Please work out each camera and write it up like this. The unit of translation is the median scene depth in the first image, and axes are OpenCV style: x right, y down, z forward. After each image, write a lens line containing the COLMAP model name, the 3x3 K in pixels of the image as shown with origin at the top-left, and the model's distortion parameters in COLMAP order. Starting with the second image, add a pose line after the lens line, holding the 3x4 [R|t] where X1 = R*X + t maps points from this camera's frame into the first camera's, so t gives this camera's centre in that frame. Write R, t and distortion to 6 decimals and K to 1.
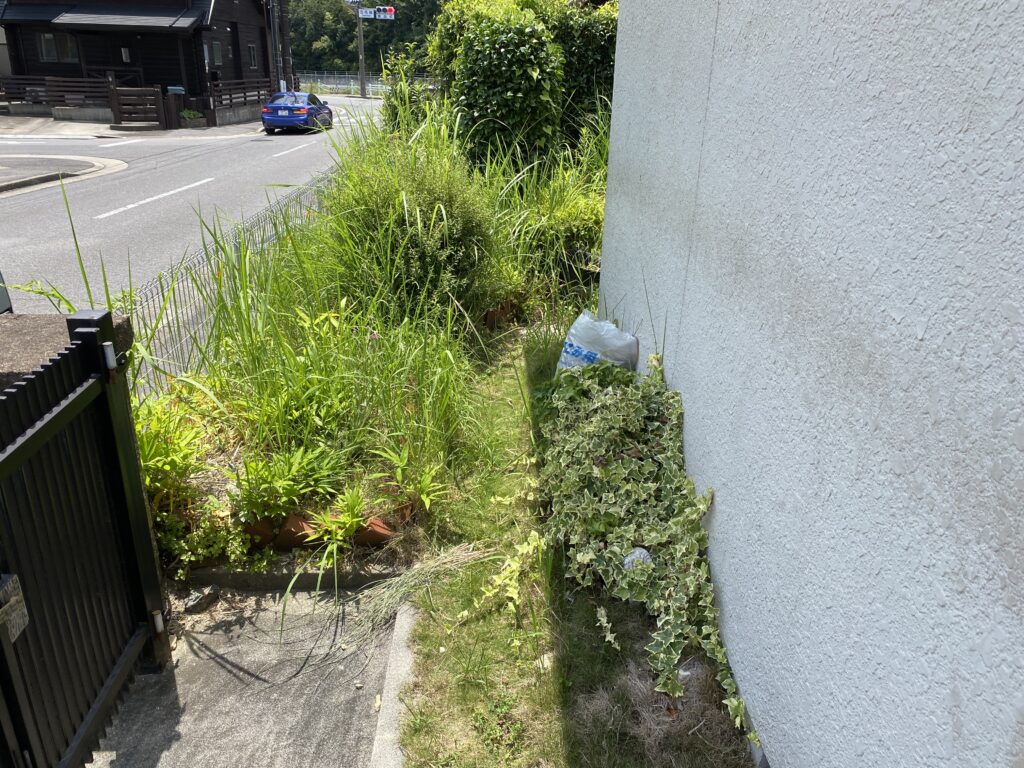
lens RADIAL K [[777.6, 0, 513.3], [0, 777.6, 384.0], [0, 0, 1]] dist [-0.002767, -0.002585]
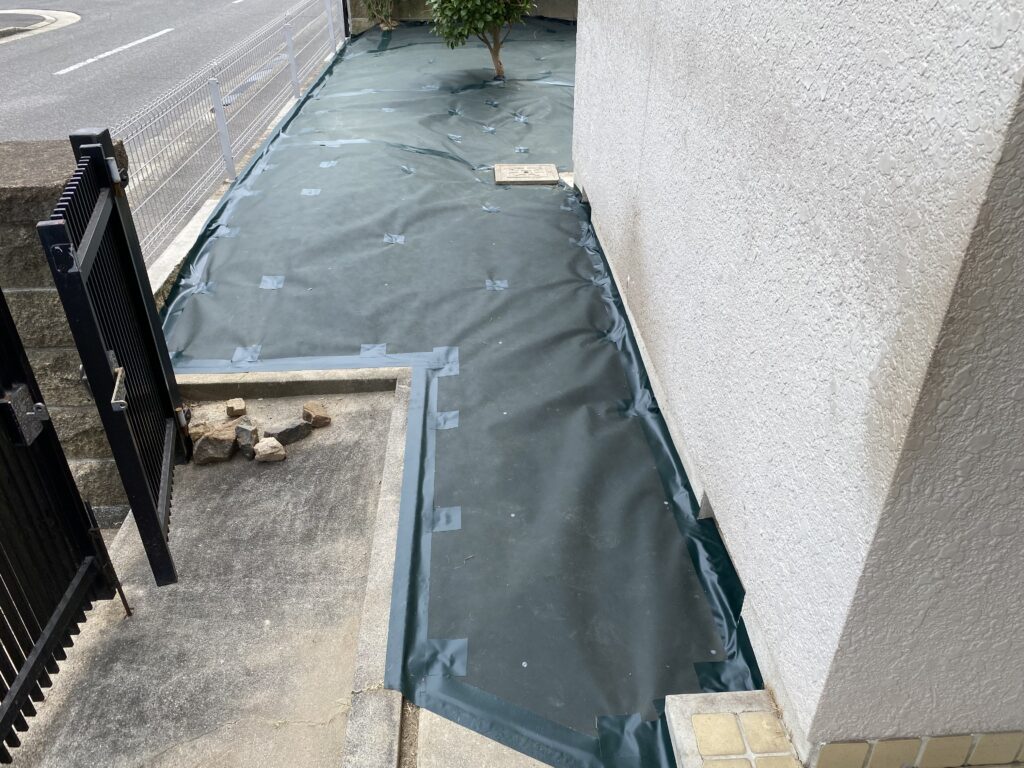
lens RADIAL K [[777.6, 0, 510.1], [0, 777.6, 383.8], [0, 0, 1]] dist [-0.002767, -0.002585]
pose [[0.999337, -0.035256, 0.009038, 0.017820], [0.033138, 0.984076, 0.174633, 0.092528], [-0.015051, -0.174217, 0.984592, -0.141853]]
